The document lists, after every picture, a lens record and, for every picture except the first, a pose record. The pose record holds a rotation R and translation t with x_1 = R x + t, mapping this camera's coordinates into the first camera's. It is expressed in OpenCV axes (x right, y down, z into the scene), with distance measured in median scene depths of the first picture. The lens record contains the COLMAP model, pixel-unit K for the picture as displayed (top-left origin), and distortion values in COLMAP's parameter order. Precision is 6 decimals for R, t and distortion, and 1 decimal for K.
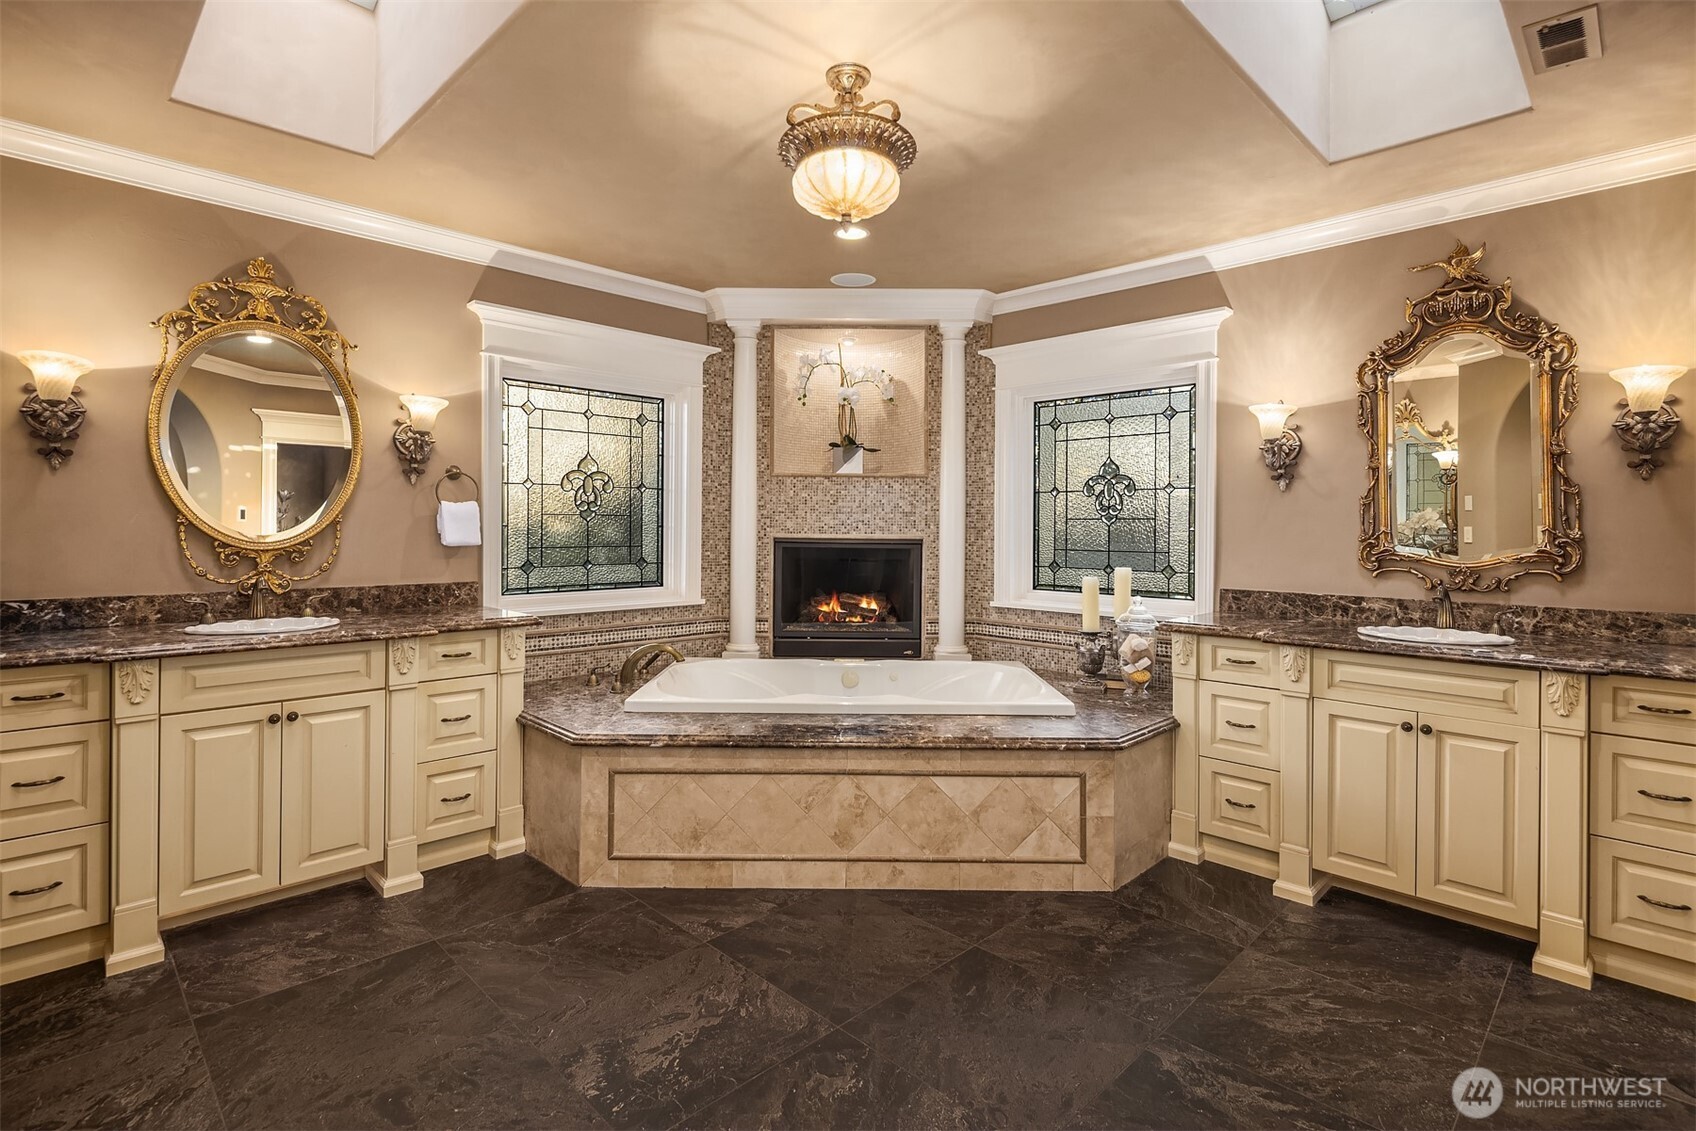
lens RADIAL K [[824.5, 0, 844.2], [0, 824.5, 548.2], [0, 0, 1]] dist [0.003623, -0.000053]
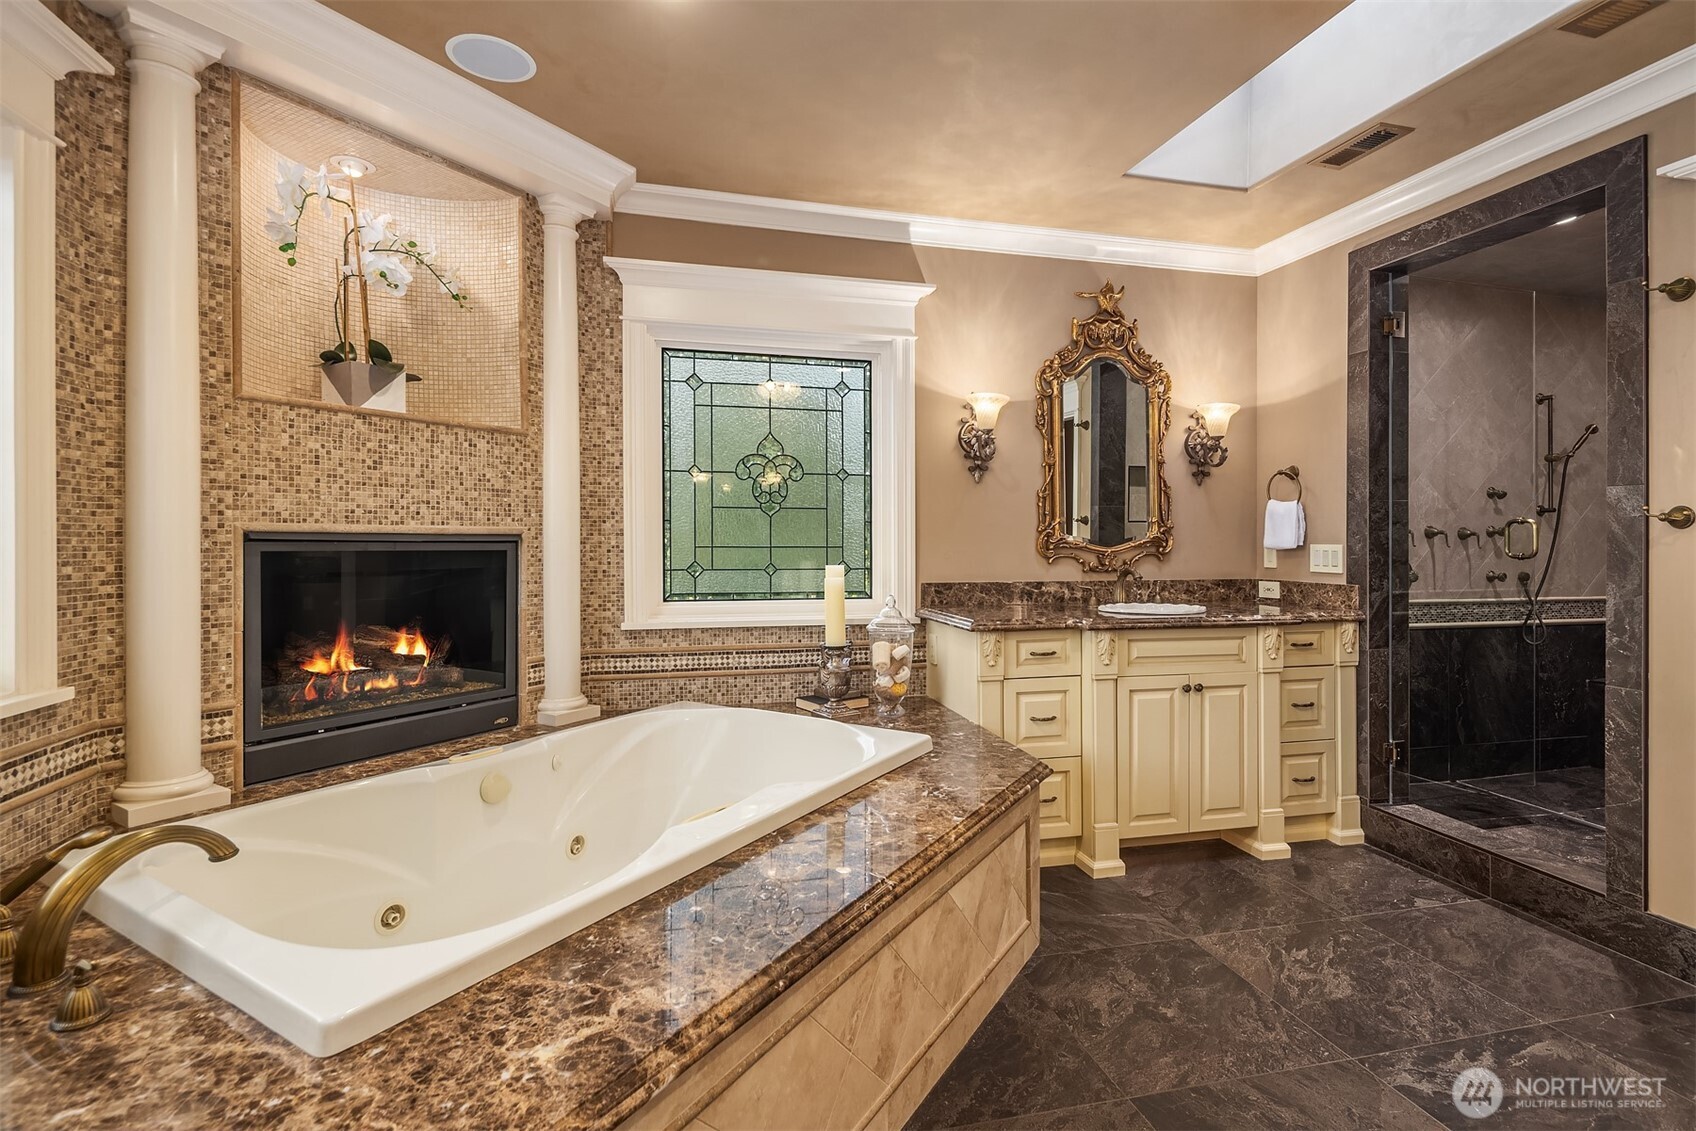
lens RADIAL K [[824.5, 0, 844.2], [0, 824.5, 548.2], [0, 0, 1]] dist [0.003623, -0.000053]
pose [[0.505251, -0.016144, 0.862822, -0.331506], [0.022097, 0.999739, 0.005766, 0.001624], [-0.862690, 0.016152, 0.505476, 0.495745]]
